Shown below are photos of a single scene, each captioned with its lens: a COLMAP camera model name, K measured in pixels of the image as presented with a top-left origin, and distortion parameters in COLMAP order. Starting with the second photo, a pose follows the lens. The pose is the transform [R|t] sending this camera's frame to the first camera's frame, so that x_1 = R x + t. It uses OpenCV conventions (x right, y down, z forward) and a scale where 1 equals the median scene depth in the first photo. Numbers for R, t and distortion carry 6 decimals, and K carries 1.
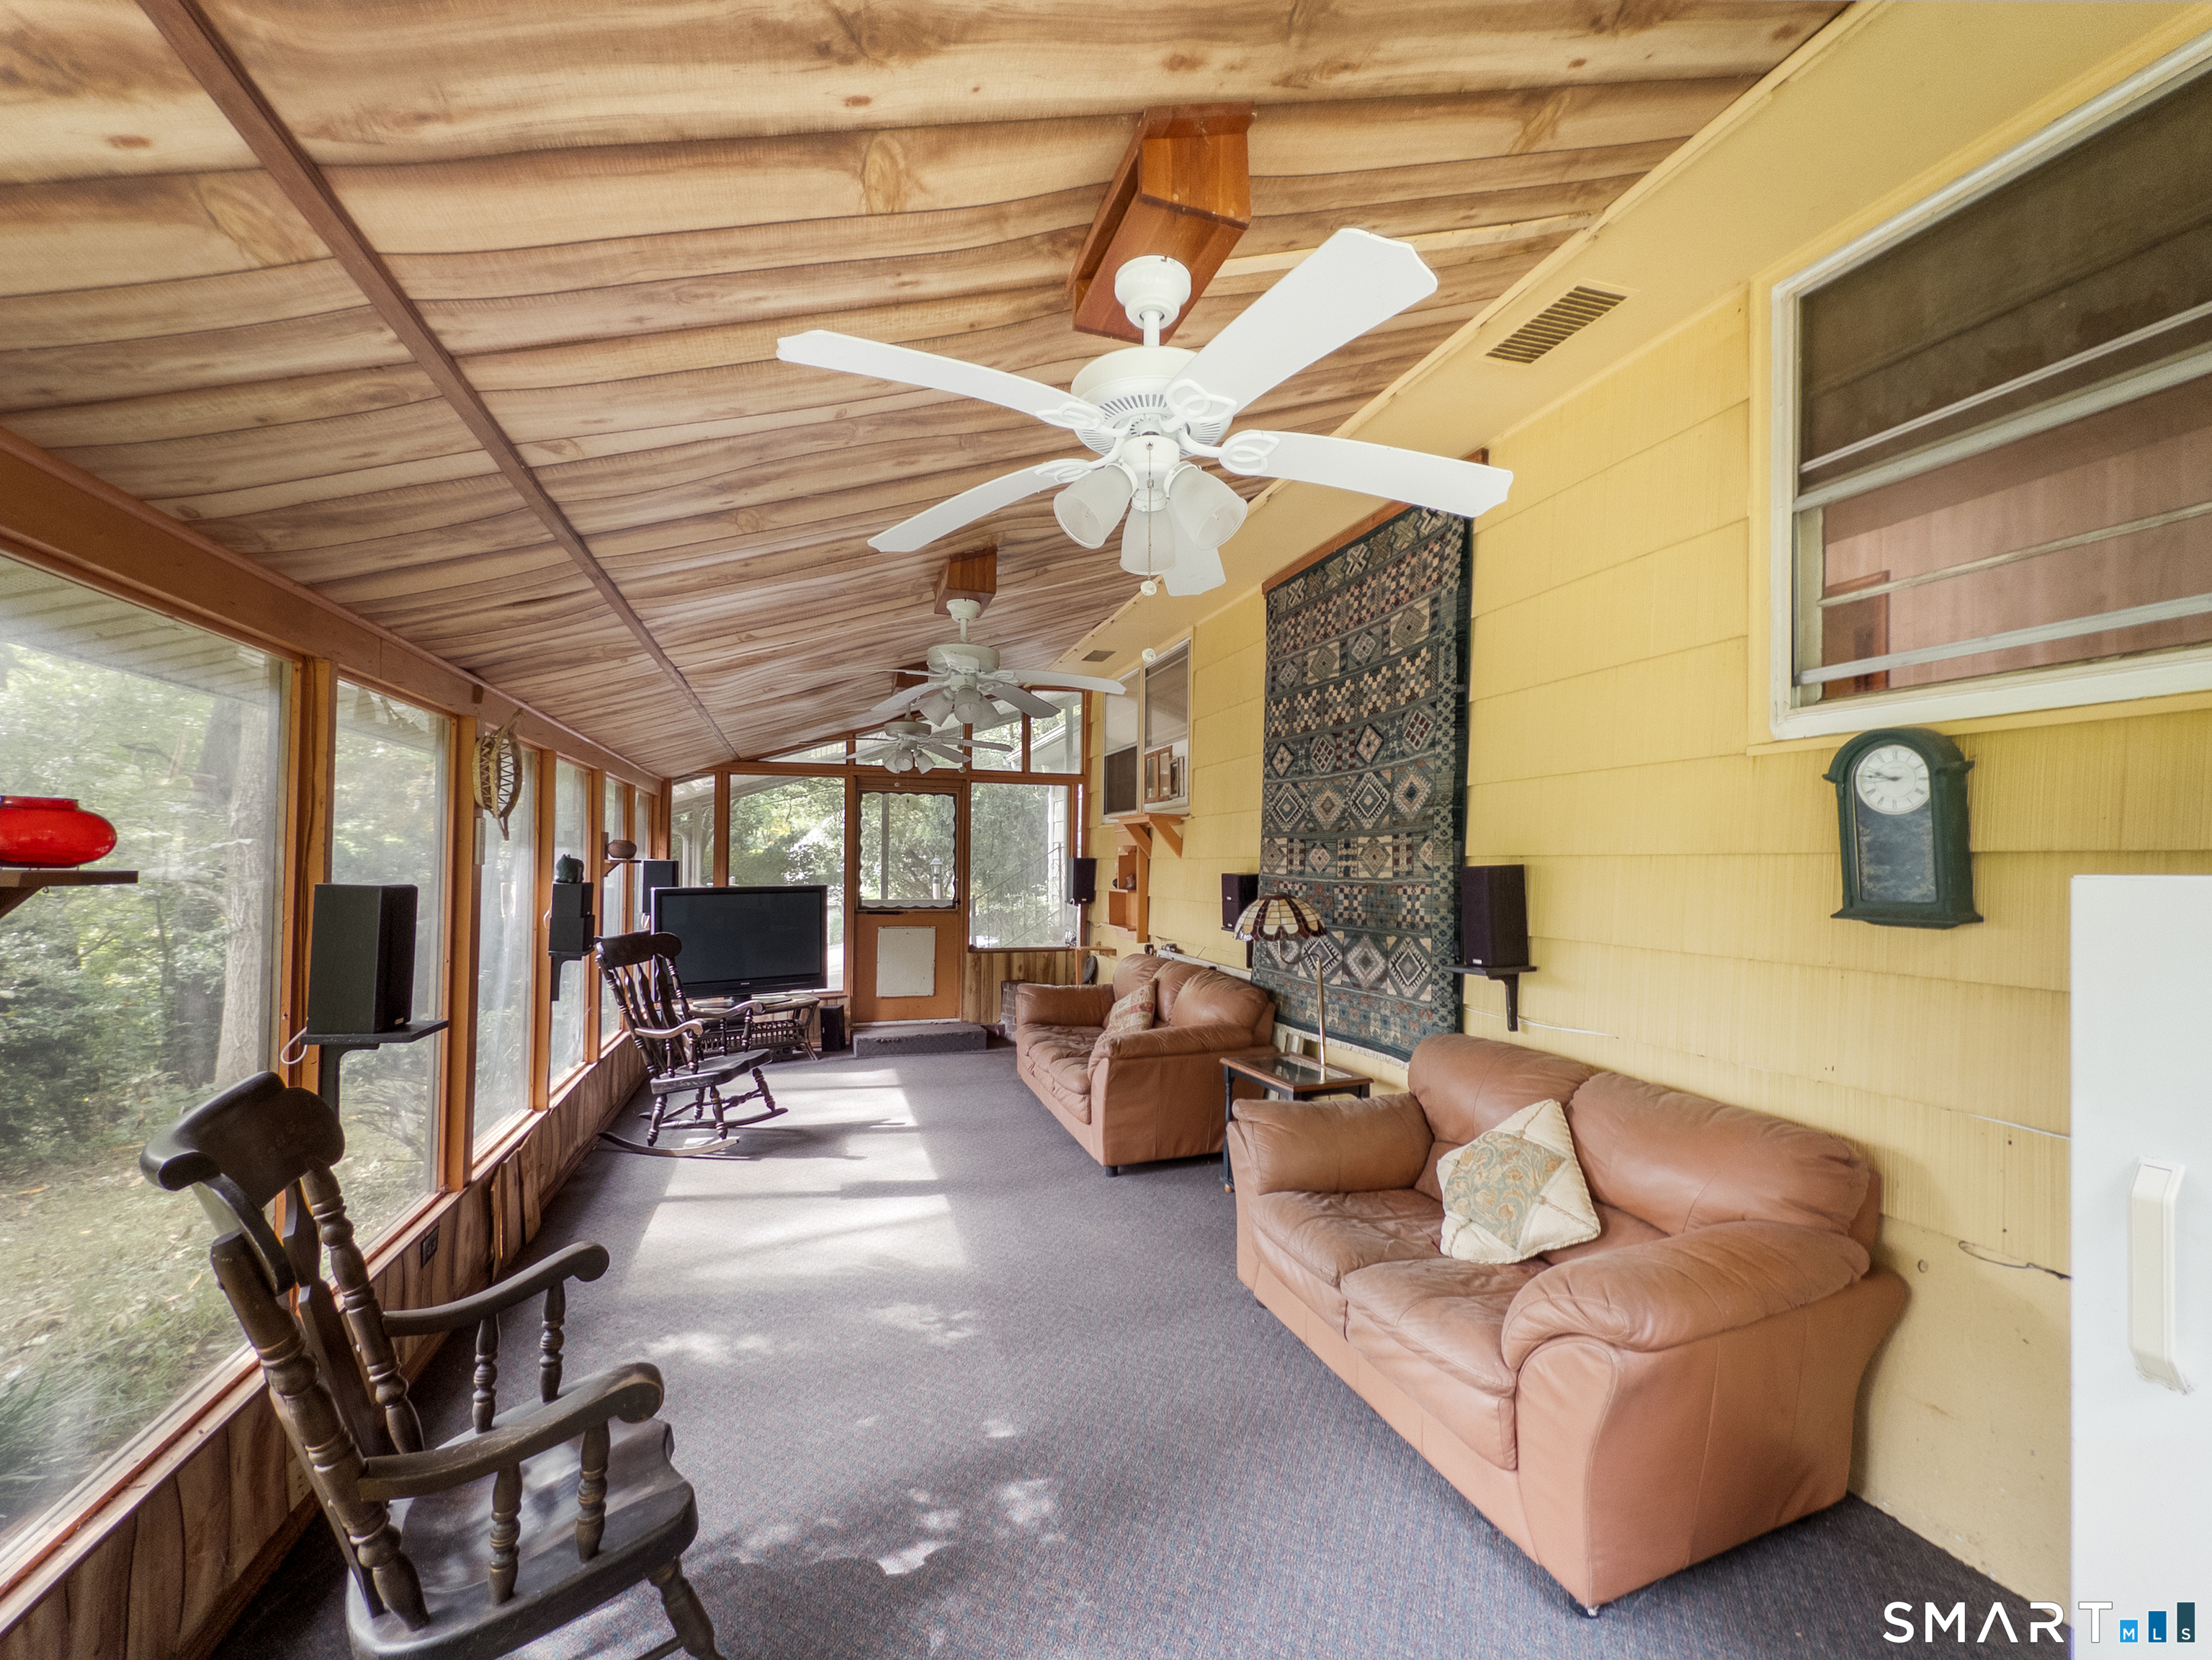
lens RADIAL K [[882.6, 0, 1098.9], [0, 882.6, 825.6], [0, 0, 1]] dist [-0.001798, 0.000224]
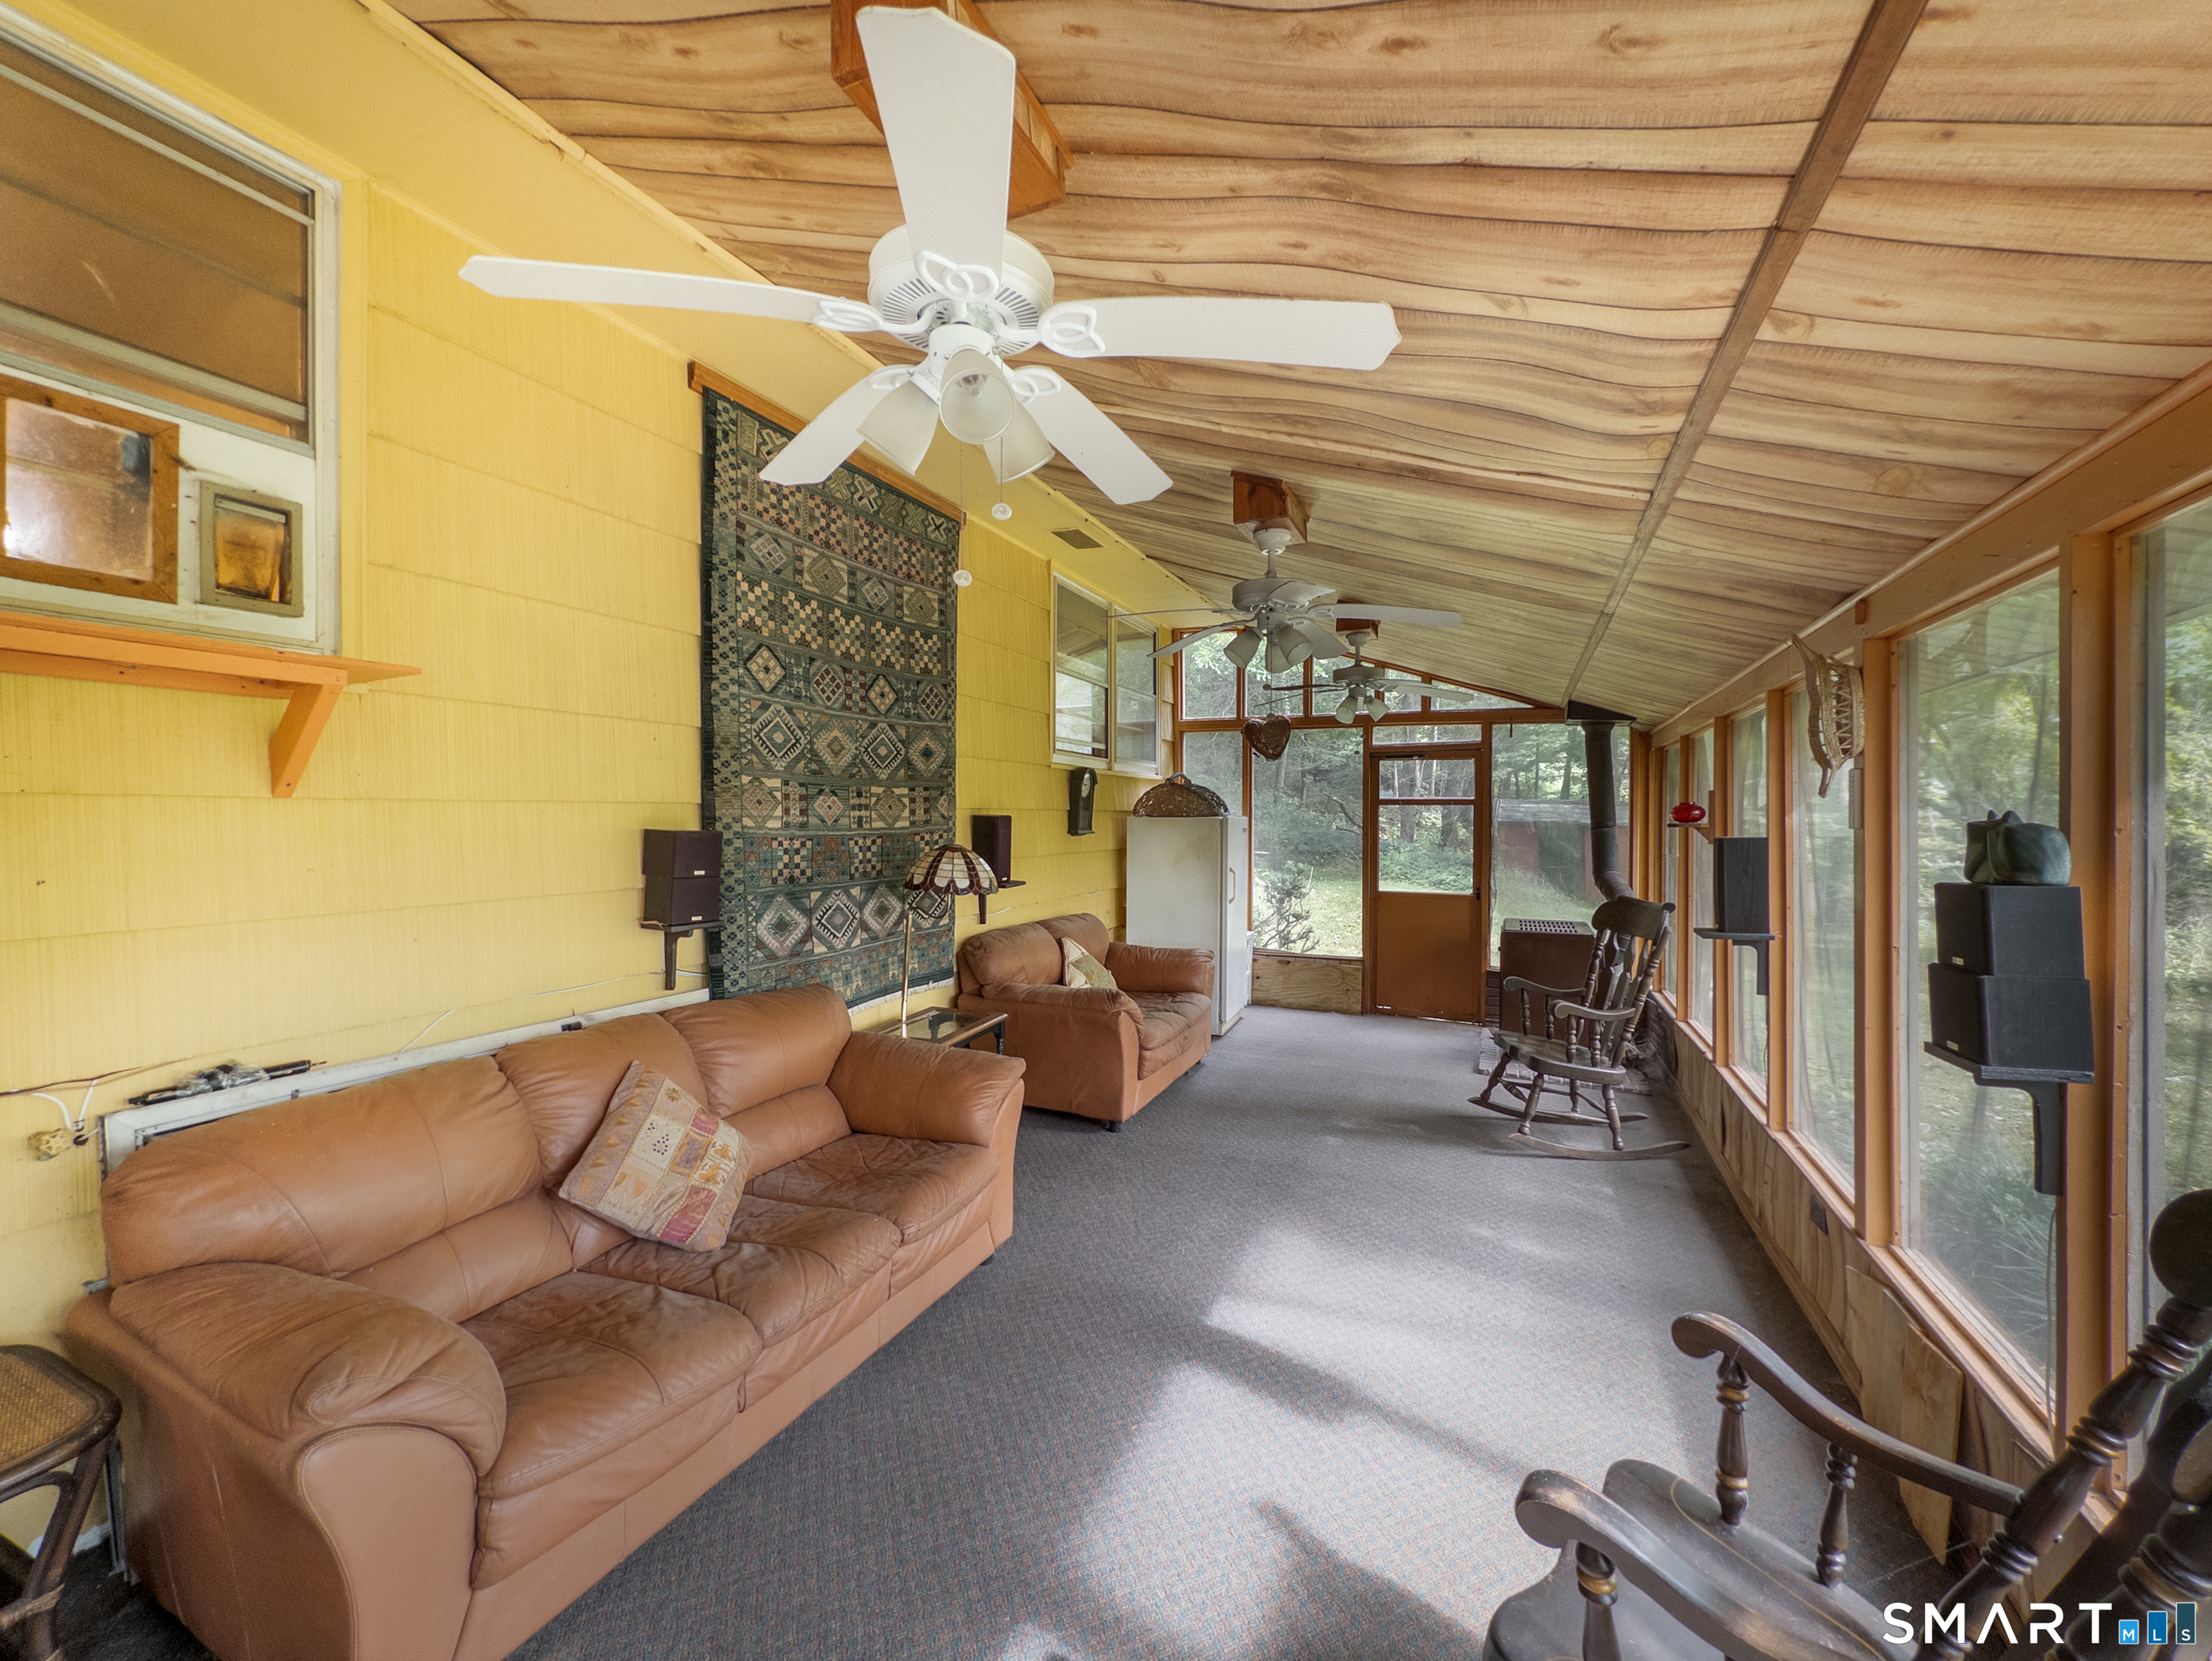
lens RADIAL K [[938.9, 0, 1096.6], [0, 938.9, 835.8], [0, 0, 1]] dist [0.003734, 0.000084]
pose [[-0.744685, -0.009776, 0.667345, -0.566093], [-0.024007, 0.999638, -0.012146, 0.072065], [-0.666984, -0.025066, -0.744650, 1.563678]]
